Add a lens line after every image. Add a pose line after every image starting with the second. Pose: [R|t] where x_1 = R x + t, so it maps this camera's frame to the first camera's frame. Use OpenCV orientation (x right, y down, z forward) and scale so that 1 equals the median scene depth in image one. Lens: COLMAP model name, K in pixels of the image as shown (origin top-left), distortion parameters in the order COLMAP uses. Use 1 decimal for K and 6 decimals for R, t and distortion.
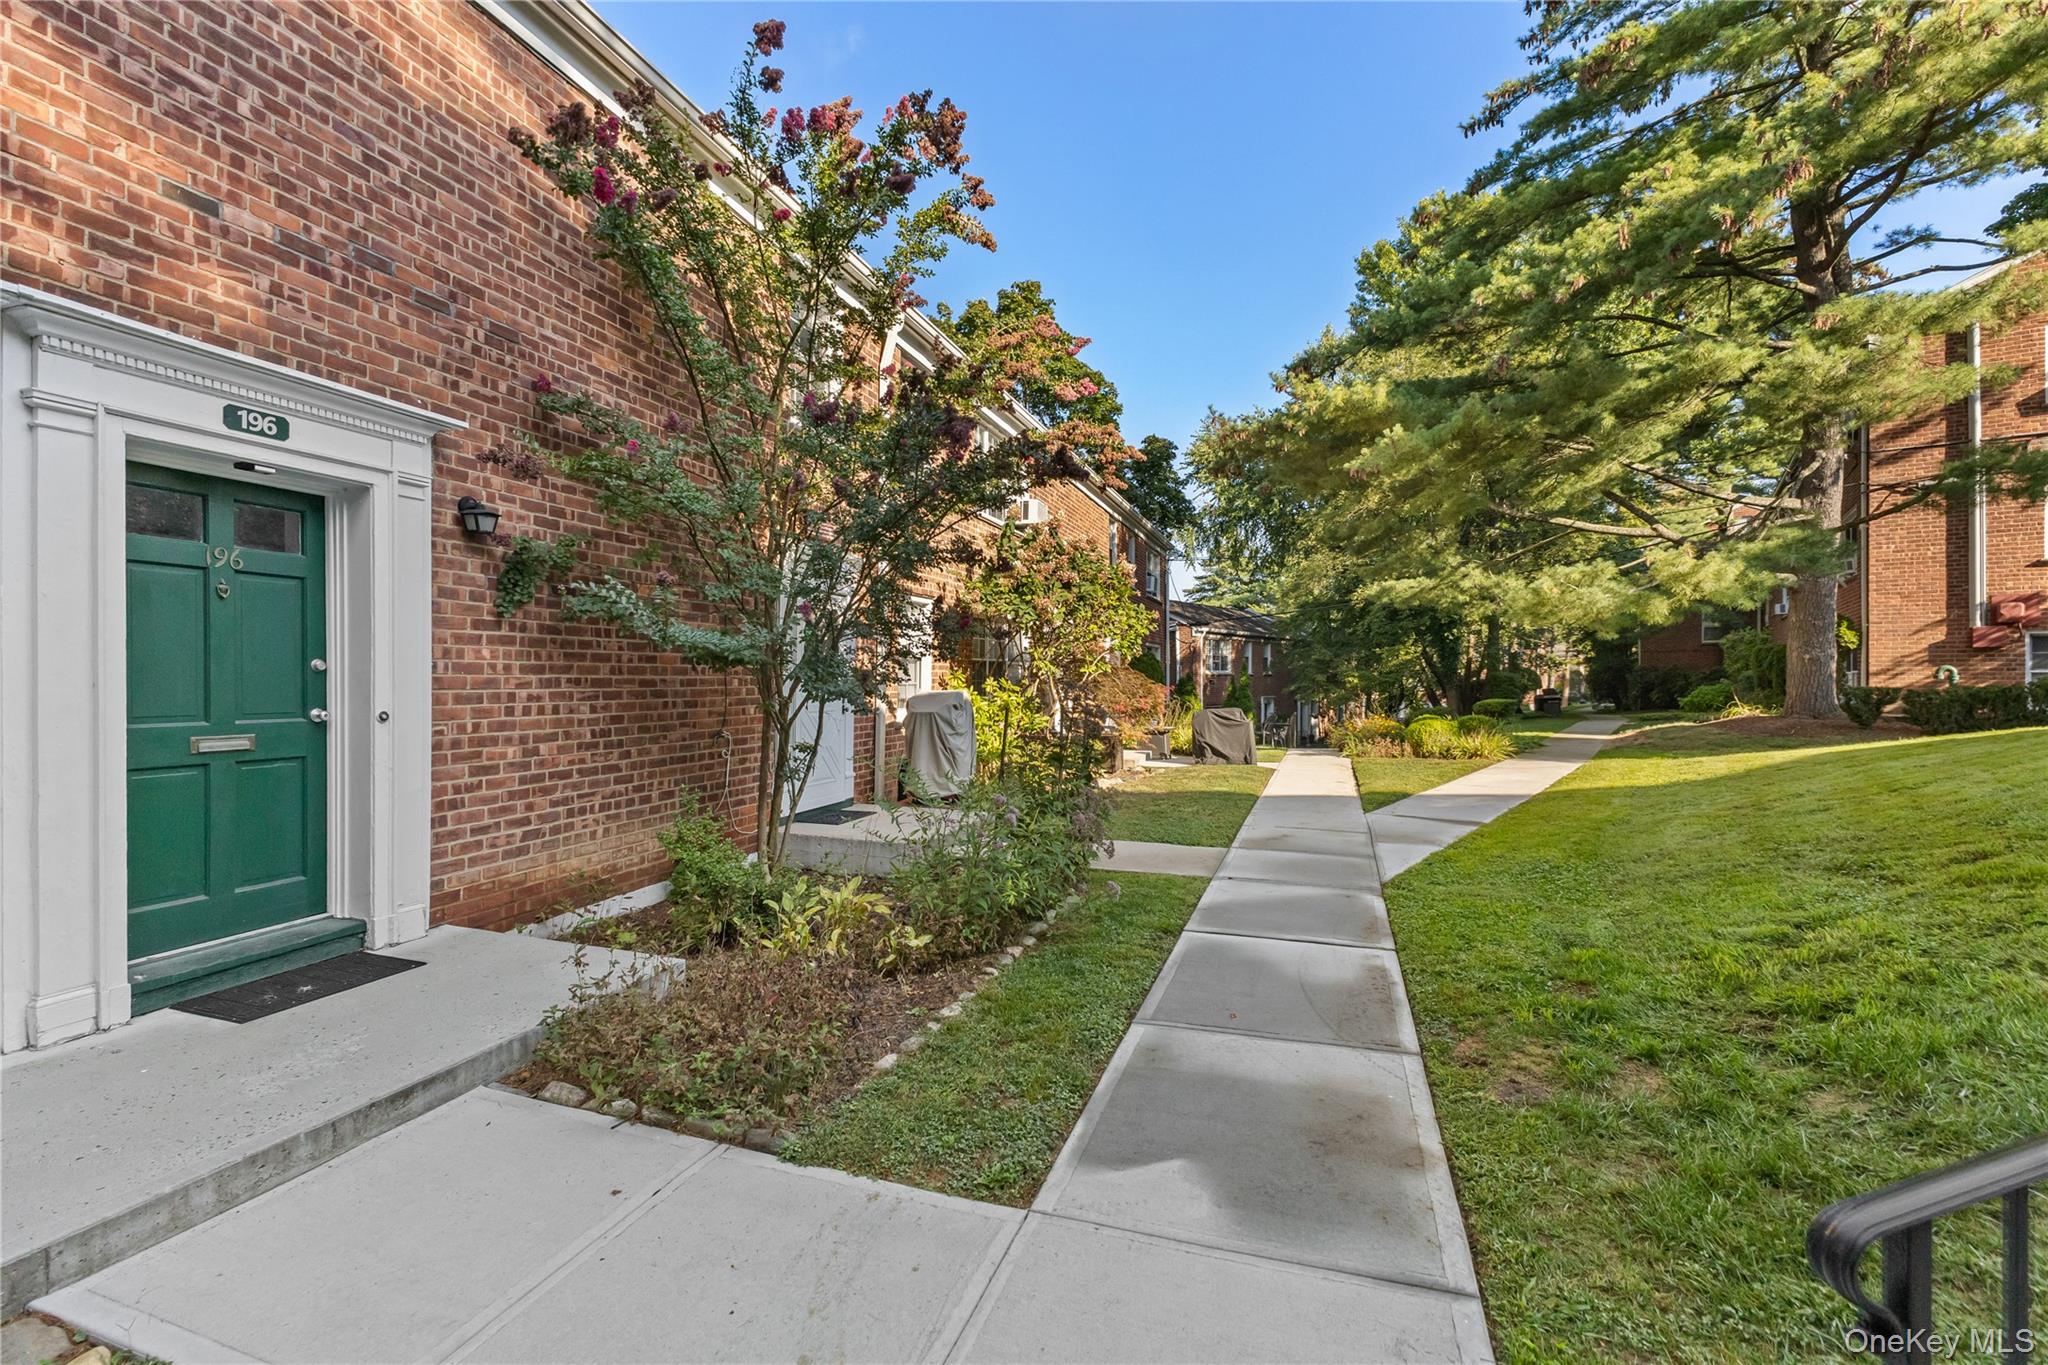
lens RADIAL K [[878.6, 0, 1026.2], [0, 878.6, 681.6], [0, 0, 1]] dist [0.000710, -0.001513]
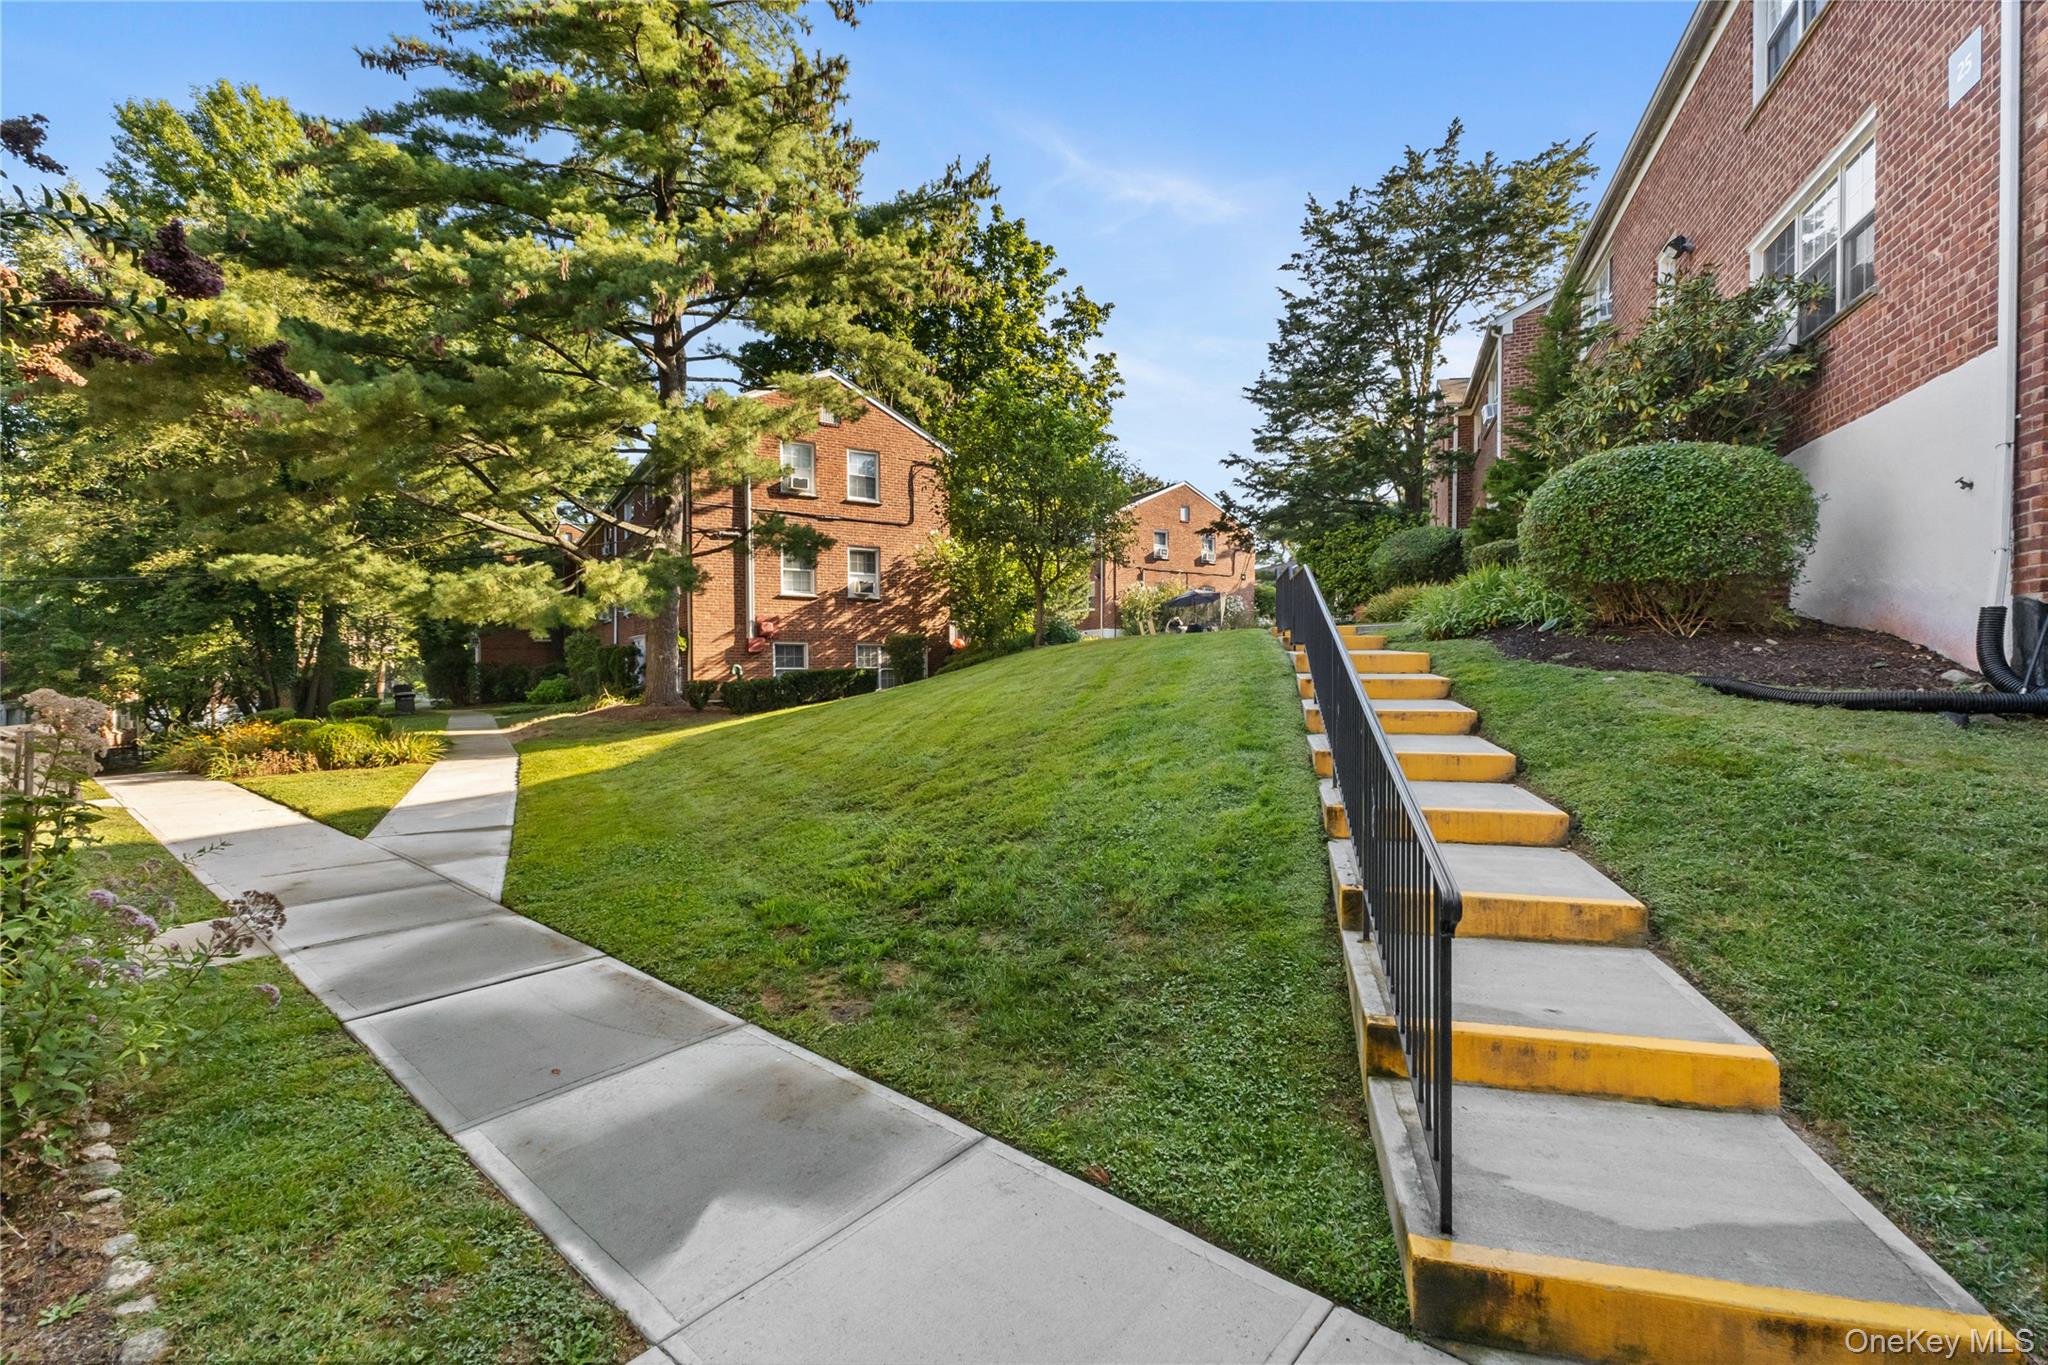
lens RADIAL K [[878.6, 0, 1029.5], [0, 878.6, 677.5], [0, 0, 1]] dist [0.000710, -0.001513]
pose [[0.351306, -0.008256, 0.936224, -0.111839], [0.006476, 0.999959, 0.006388, -0.003593], [-0.936238, 0.003819, 0.351345, 0.068214]]
